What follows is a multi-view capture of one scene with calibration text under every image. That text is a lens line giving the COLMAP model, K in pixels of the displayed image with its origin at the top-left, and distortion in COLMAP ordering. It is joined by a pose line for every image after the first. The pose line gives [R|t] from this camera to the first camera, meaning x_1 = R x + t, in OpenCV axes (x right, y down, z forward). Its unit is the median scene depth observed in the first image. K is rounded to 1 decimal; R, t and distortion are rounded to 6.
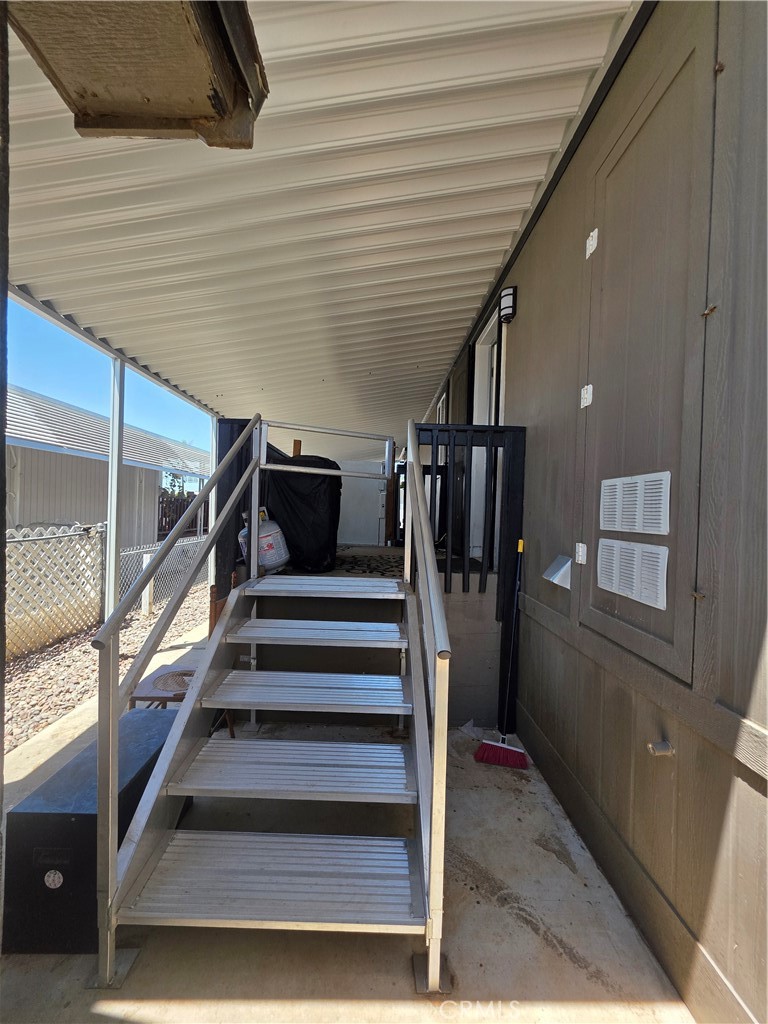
lens RADIAL K [[409.0, 0, 376.2], [0, 409.0, 512.4], [0, 0, 1]] dist [0.001945, -0.000228]
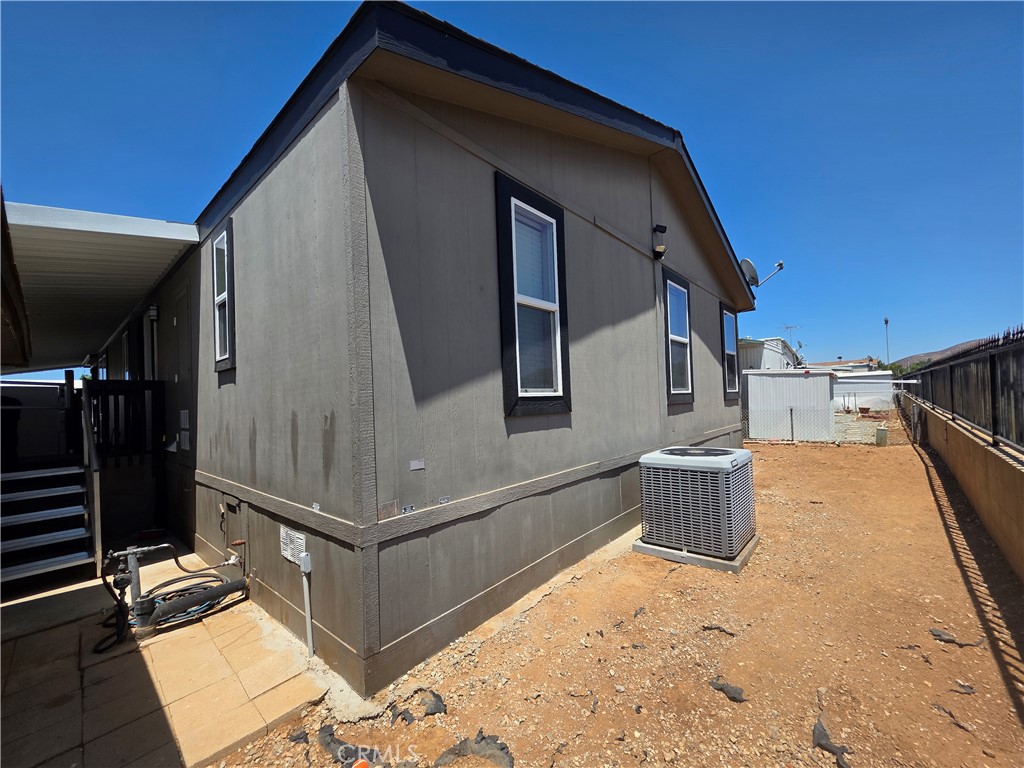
lens RADIAL K [[409.0, 0, 513.7], [0, 409.0, 395.8], [0, 0, 1]] dist [0.001945, -0.000228]
pose [[0.651679, -0.043550, 0.757243, -0.056565], [0.063545, 0.997975, 0.002709, -0.028455], [-0.755828, 0.046354, 0.653127, -1.695097]]
